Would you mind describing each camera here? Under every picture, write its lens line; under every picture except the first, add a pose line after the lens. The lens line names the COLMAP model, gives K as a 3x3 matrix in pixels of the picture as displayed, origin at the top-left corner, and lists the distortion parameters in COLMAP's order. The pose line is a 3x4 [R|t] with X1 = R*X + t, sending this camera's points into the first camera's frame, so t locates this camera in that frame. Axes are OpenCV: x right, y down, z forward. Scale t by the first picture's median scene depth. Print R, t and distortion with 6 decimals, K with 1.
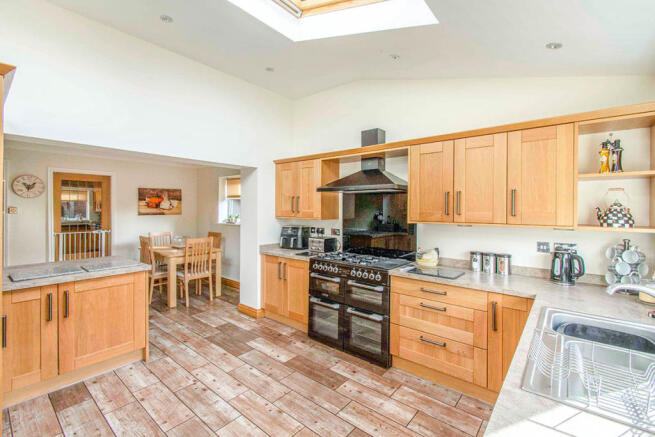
lens RADIAL K [[293.6, 0, 334.6], [0, 293.6, 210.7], [0, 0, 1]] dist [0.004401, 0.000219]
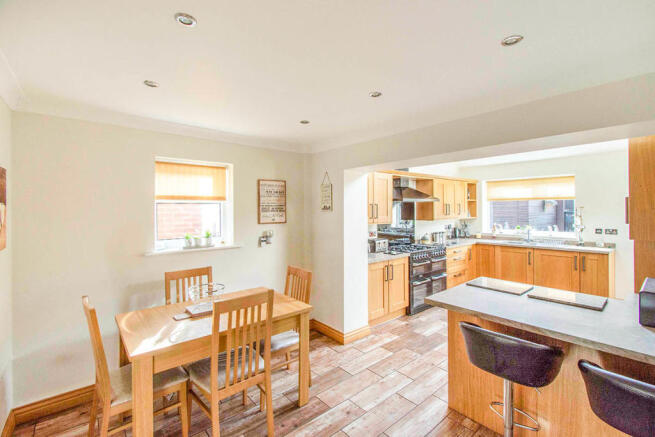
lens RADIAL K [[293.6, 0, 341.4], [0, 293.6, 210.4], [0, 0, 1]] dist [0.004401, 0.000219]
pose [[0.156297, -0.005822, 0.987693, -1.374268], [0.011439, 0.999926, 0.004084, -0.032427], [-0.987644, 0.010660, 0.156352, 1.080128]]
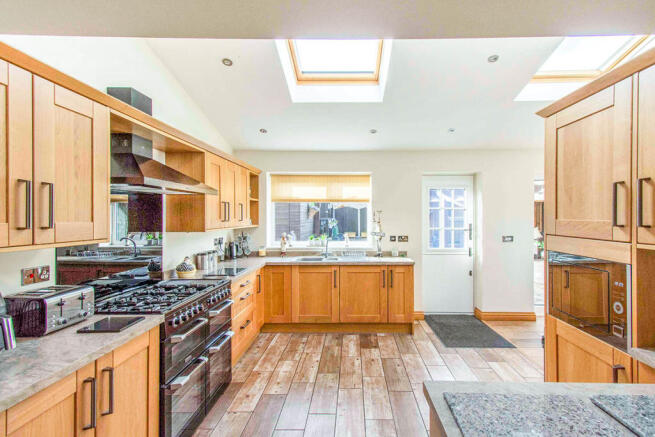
lens RADIAL K [[316.7, 0, 349.3], [0, 316.7, 217.8], [0, 0, 1]] dist [0.001778, 0.000110]
pose [[-0.635041, 0.000042, 0.772478, -0.705495], [0.003027, 0.999992, 0.002434, -0.005995], [-0.772472, 0.003884, -0.635037, 1.087092]]
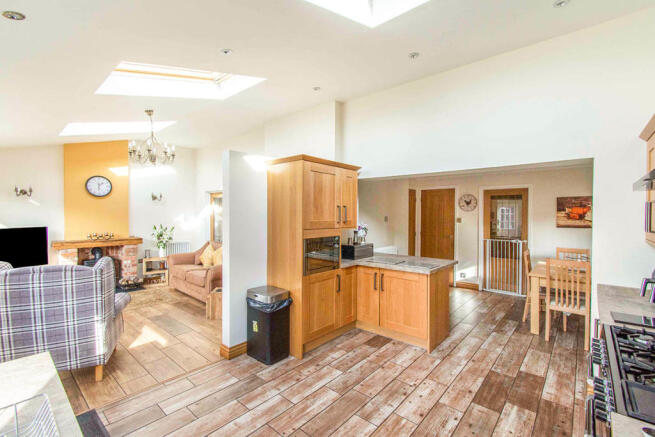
lens RADIAL K [[293.6, 0, 331.1], [0, 293.6, 218.2], [0, 0, 1]] dist [0.004401, 0.000219]
pose [[-0.035085, 0.009579, -0.999338, 0.435017], [-0.014683, 0.999841, 0.010100, -0.019489], [0.999276, 0.015028, -0.034938, 0.540849]]
